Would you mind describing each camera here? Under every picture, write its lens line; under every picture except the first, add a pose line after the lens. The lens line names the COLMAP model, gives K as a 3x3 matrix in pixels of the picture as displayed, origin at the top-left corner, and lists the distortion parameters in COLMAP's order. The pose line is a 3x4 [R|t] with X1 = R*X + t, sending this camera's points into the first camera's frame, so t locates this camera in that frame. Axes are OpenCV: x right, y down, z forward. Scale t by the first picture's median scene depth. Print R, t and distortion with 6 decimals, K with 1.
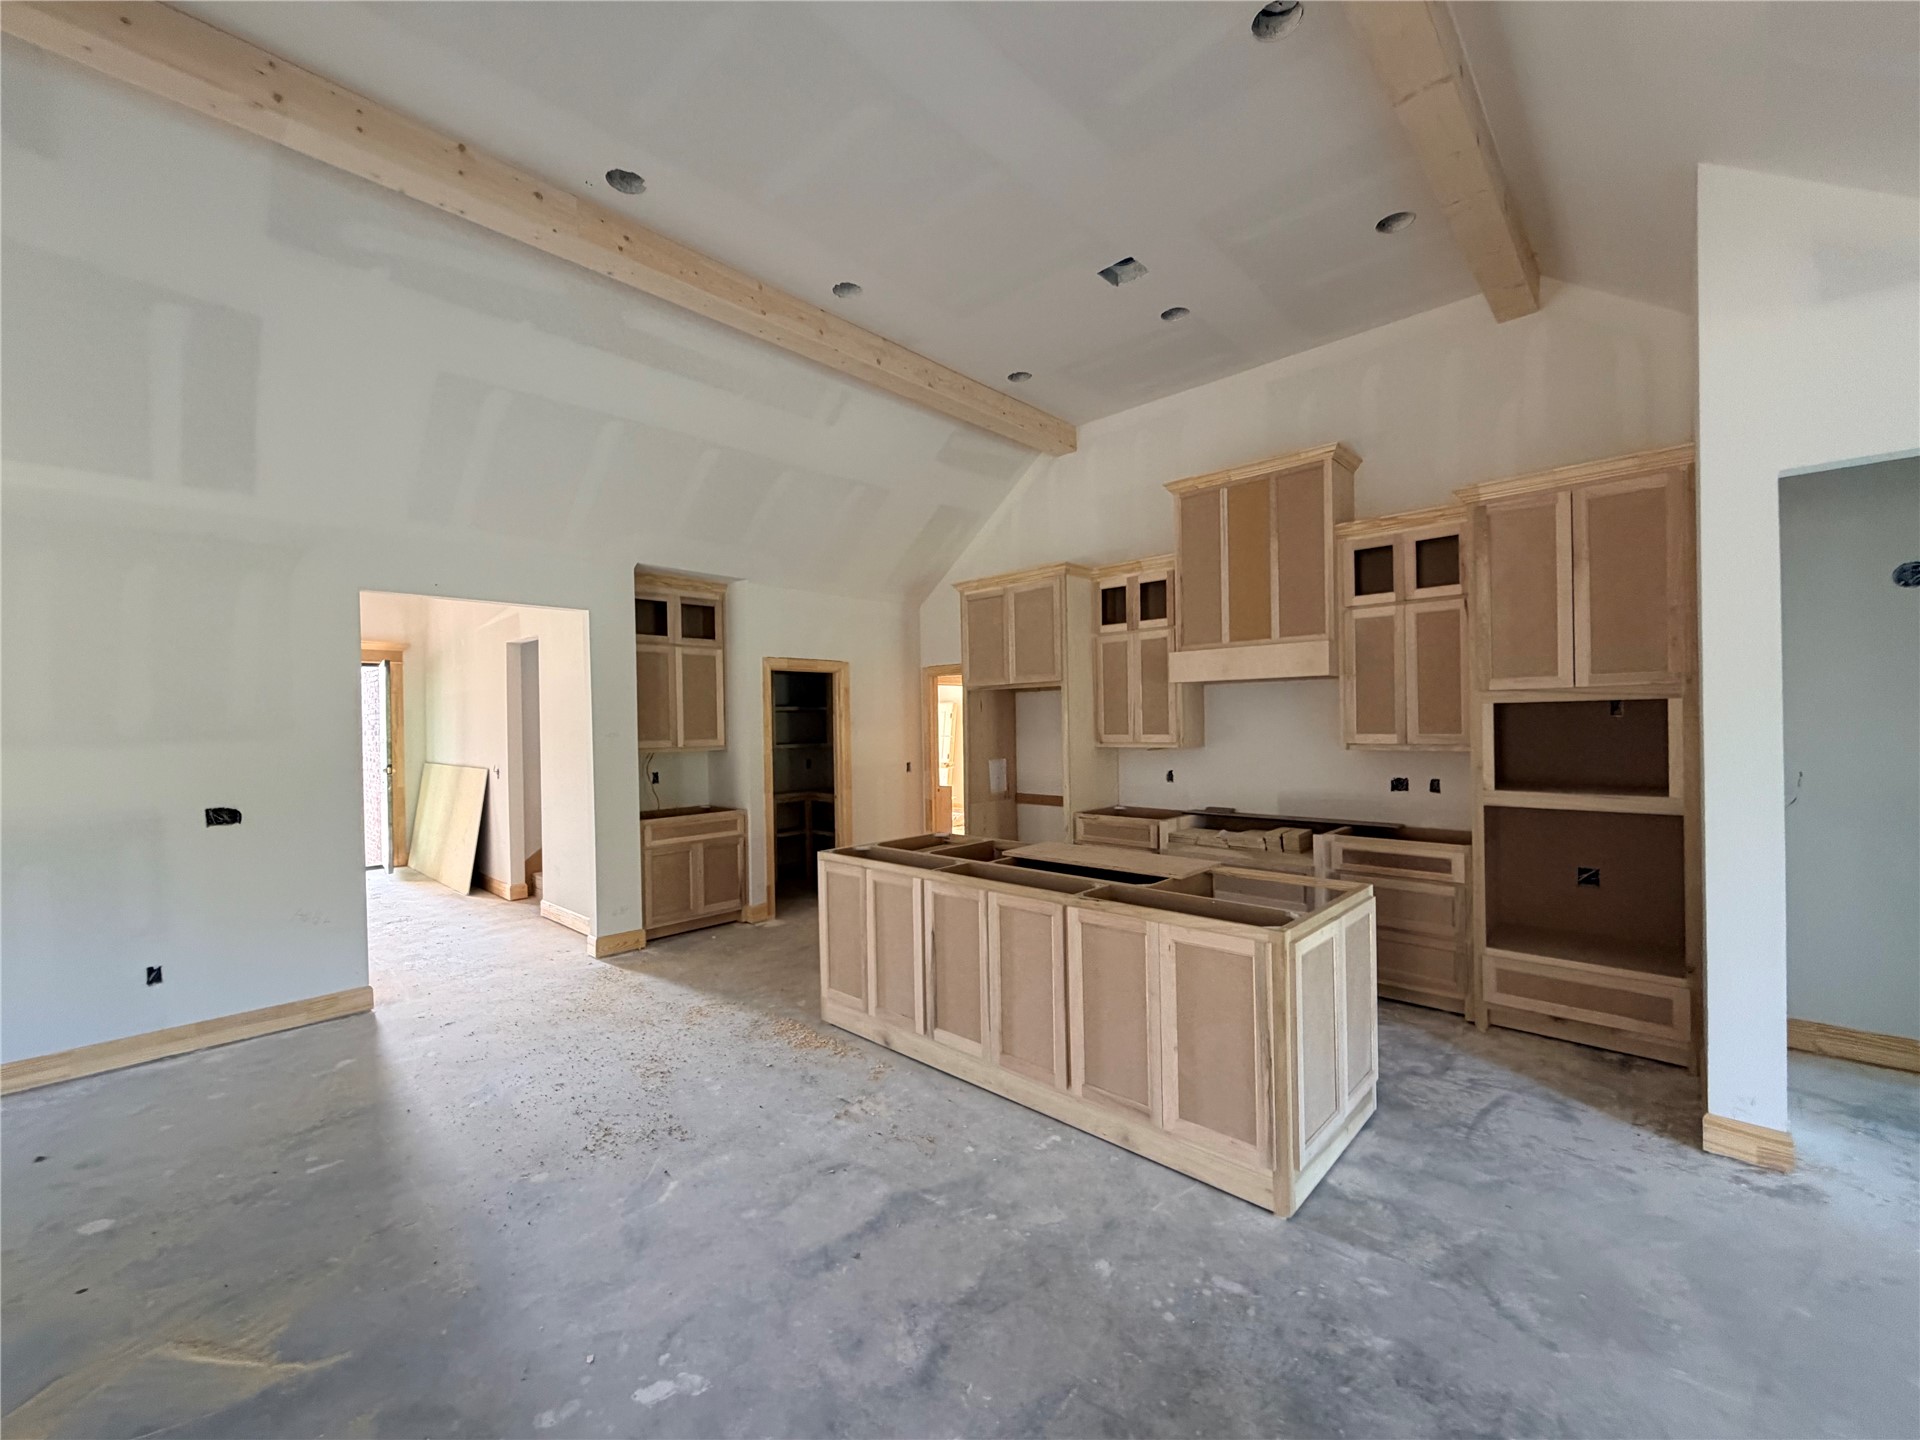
lens RADIAL K [[767.8, 0, 951.2], [0, 767.8, 722.2], [0, 0, 1]] dist [-0.006012, 0.001644]
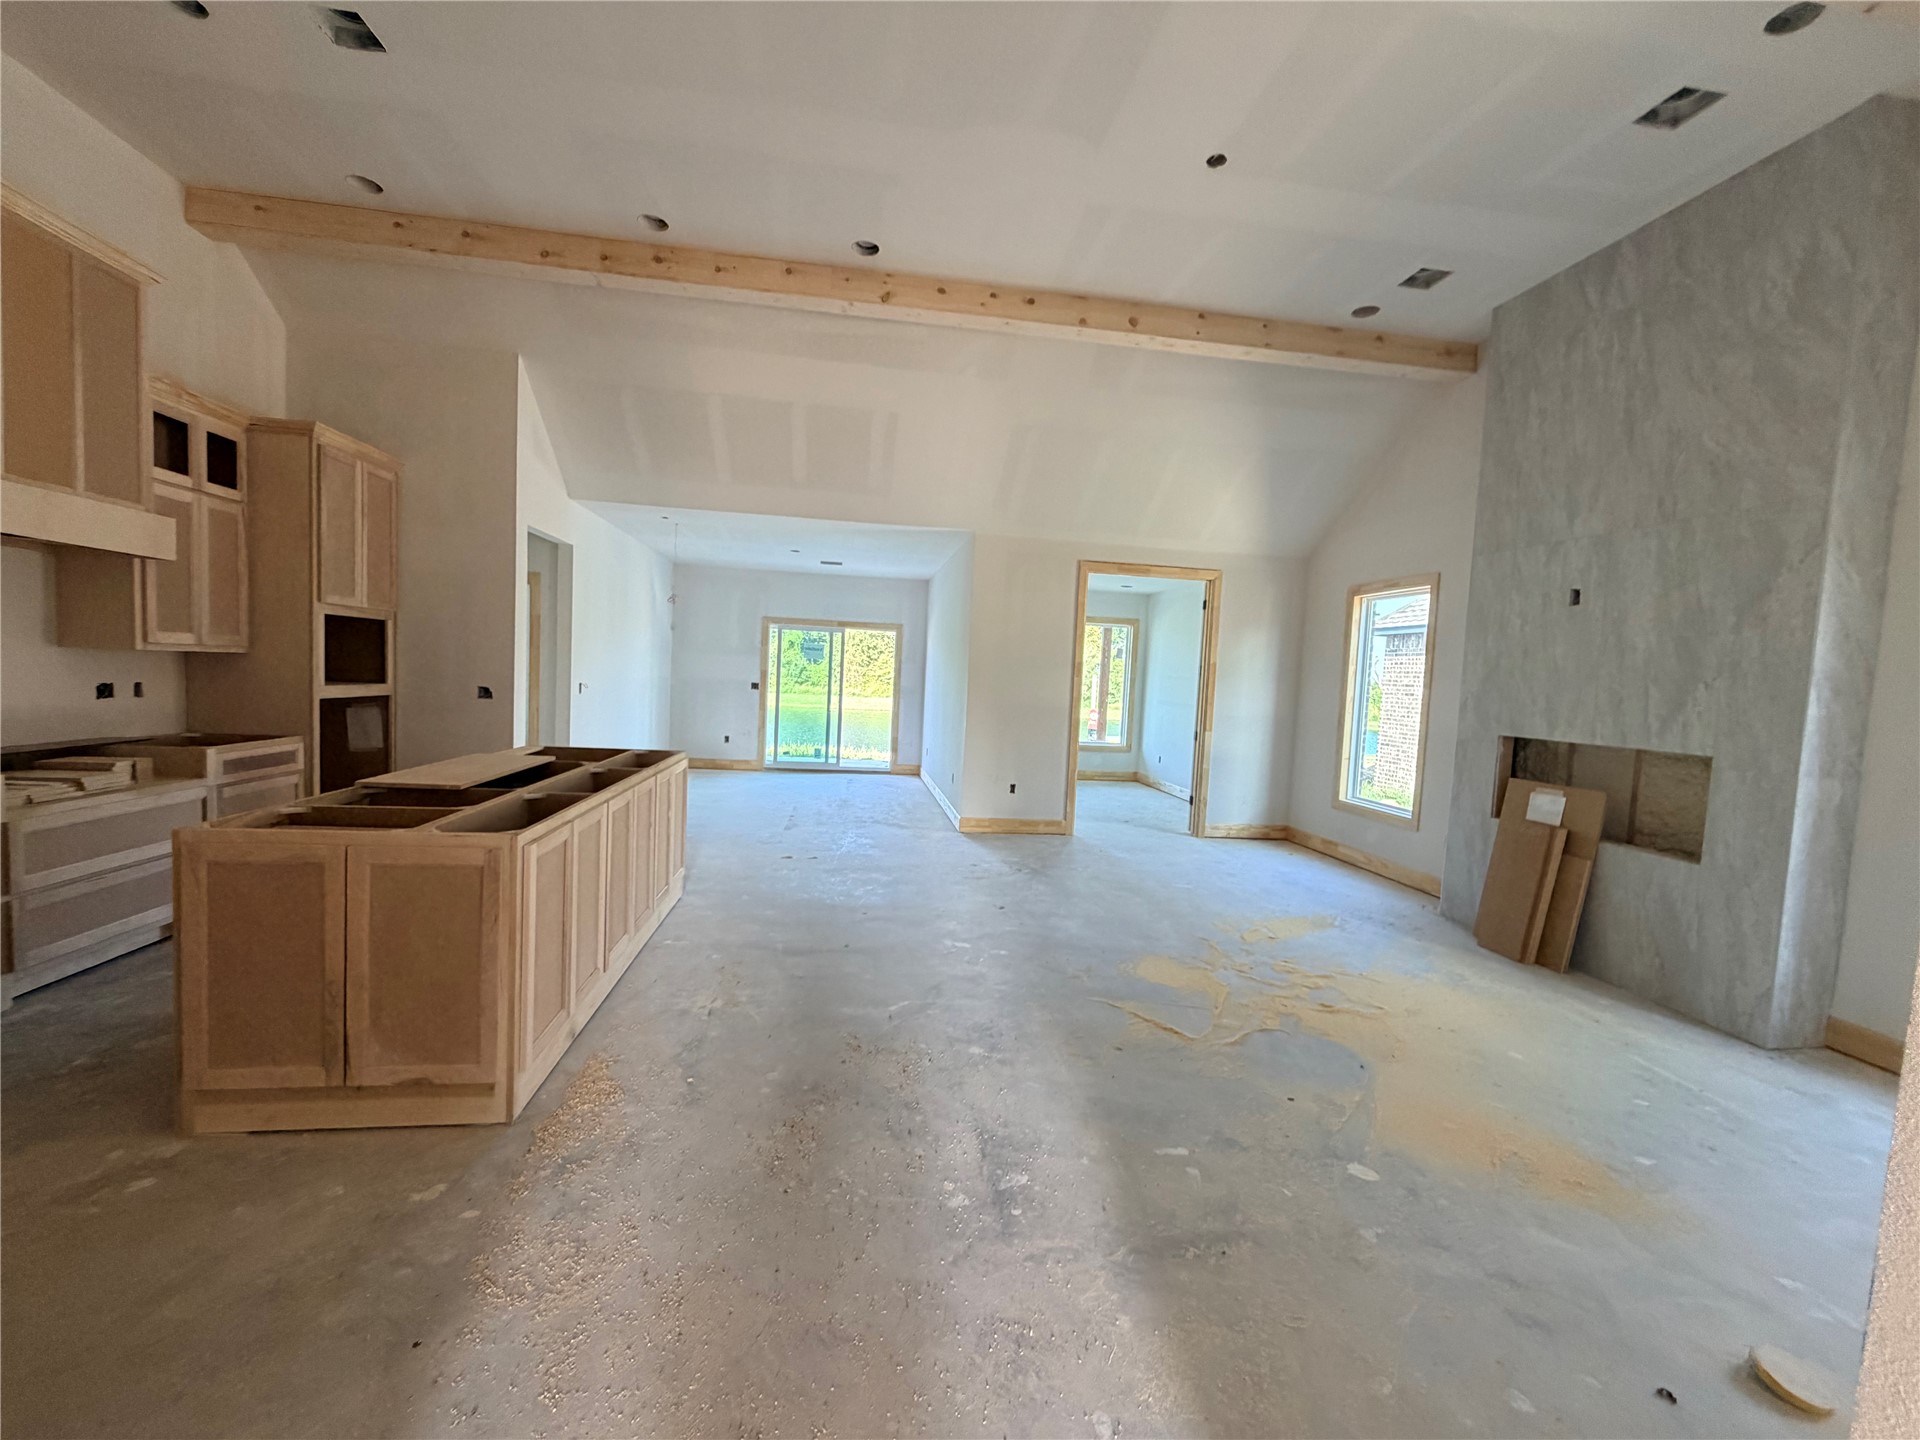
lens RADIAL K [[767.8, 0, 967.4], [0, 767.8, 729.4], [0, 0, 1]] dist [-0.006012, 0.001644]
pose [[-0.795509, -0.066260, 0.602308, -0.764222], [-0.036150, 0.997422, 0.061981, 0.041627], [-0.604862, 0.027533, -0.795854, 1.231914]]
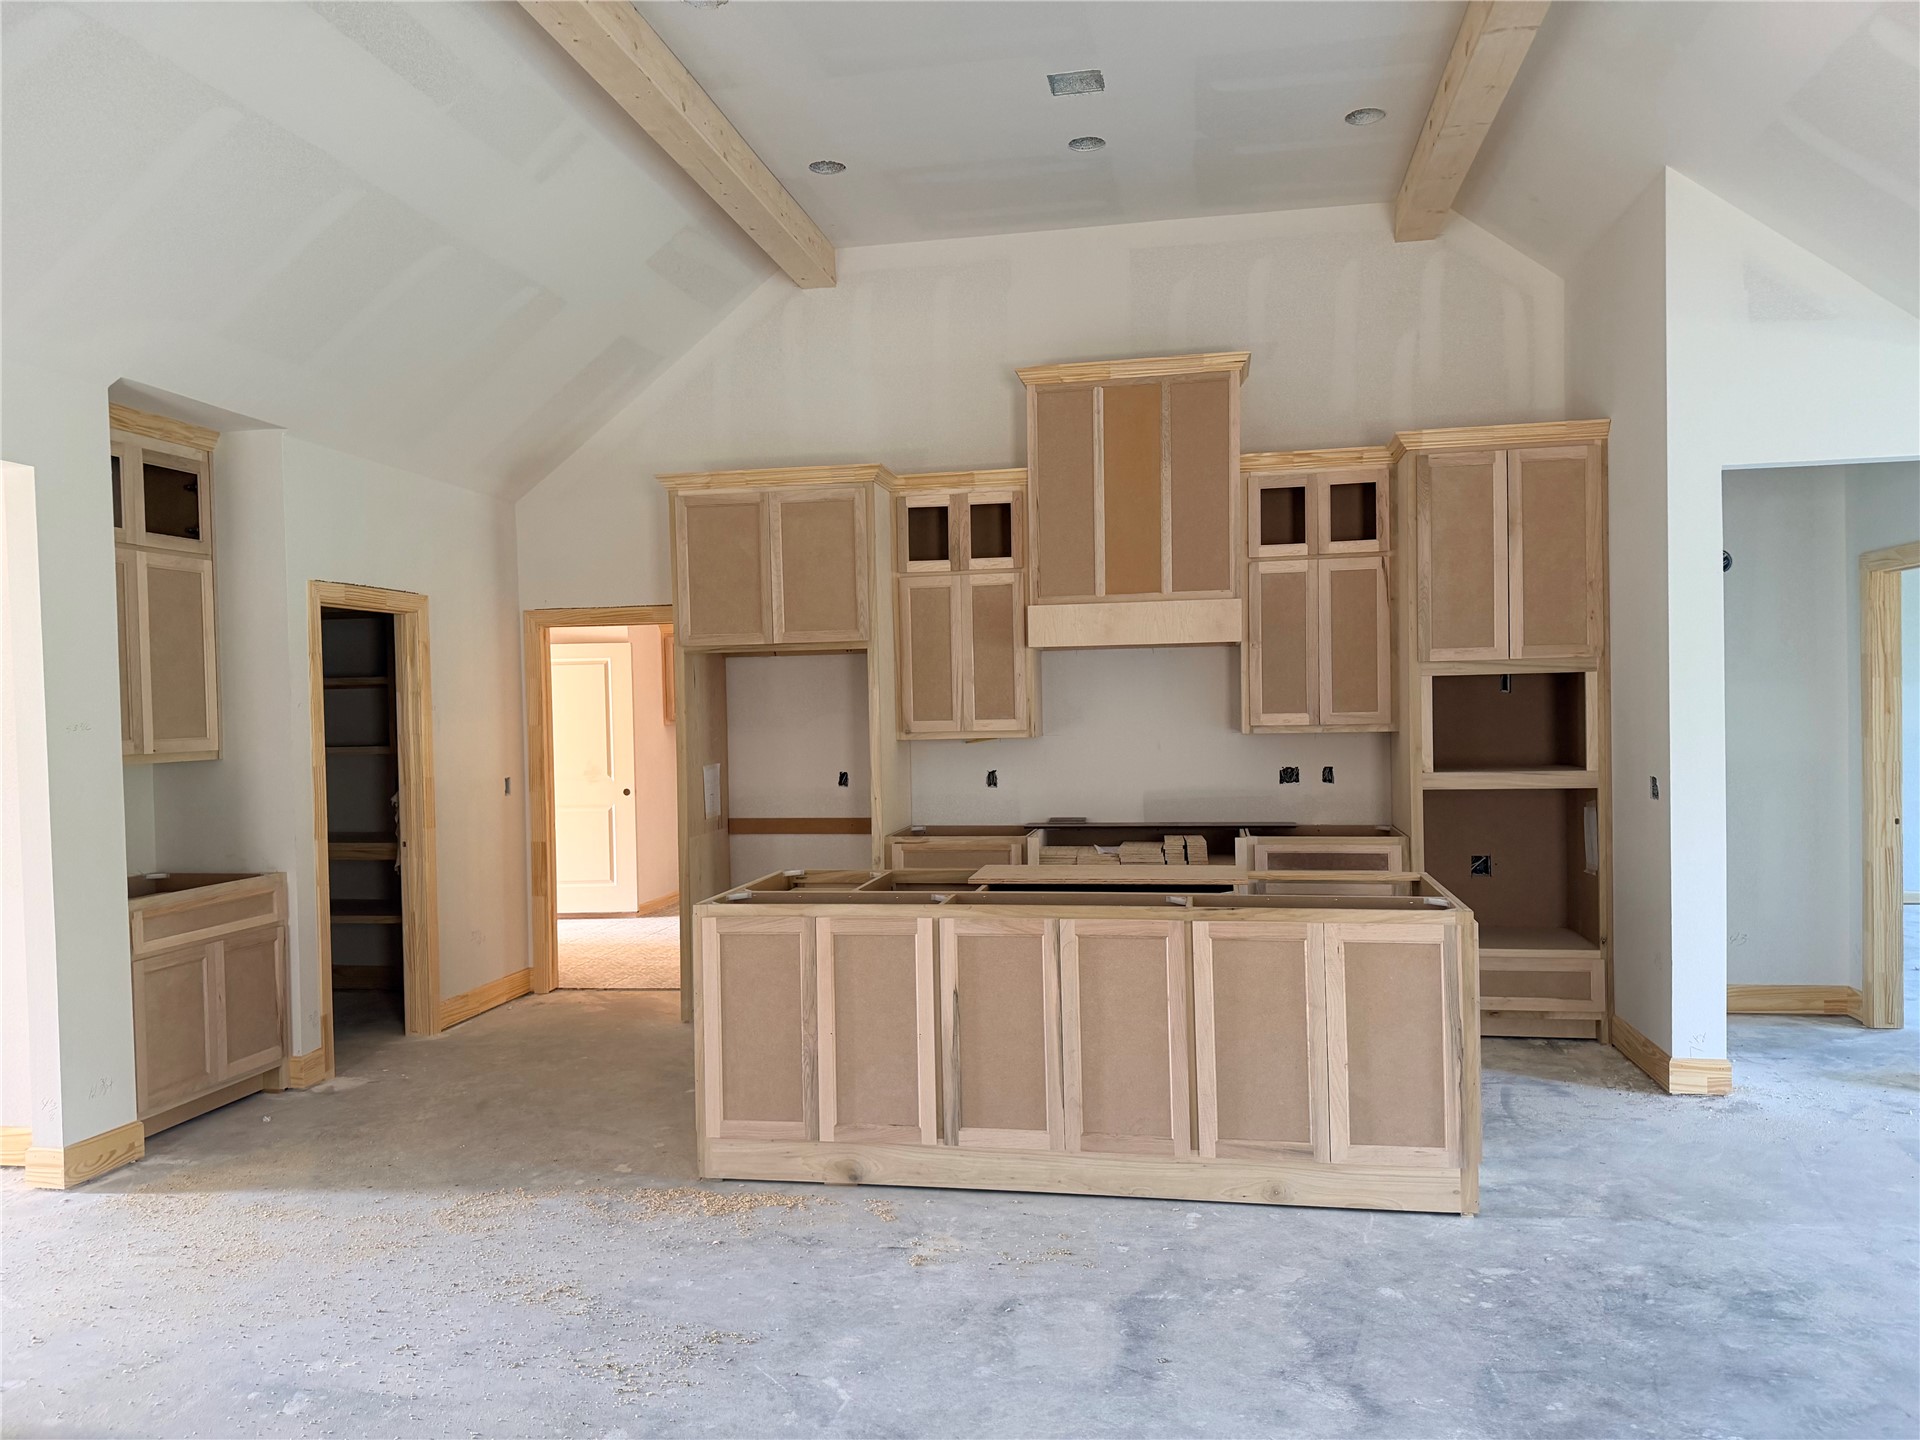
lens RADIAL K [[1357.6, 0, 946.3], [0, 1357.6, 731.1], [0, 0, 1]] dist [0.042660, -0.063235]
pose [[0.836605, -0.011206, 0.547693, -0.593654], [0.007114, 0.999929, 0.009591, 0.018571], [-0.547761, -0.004128, 0.836625, -0.028498]]
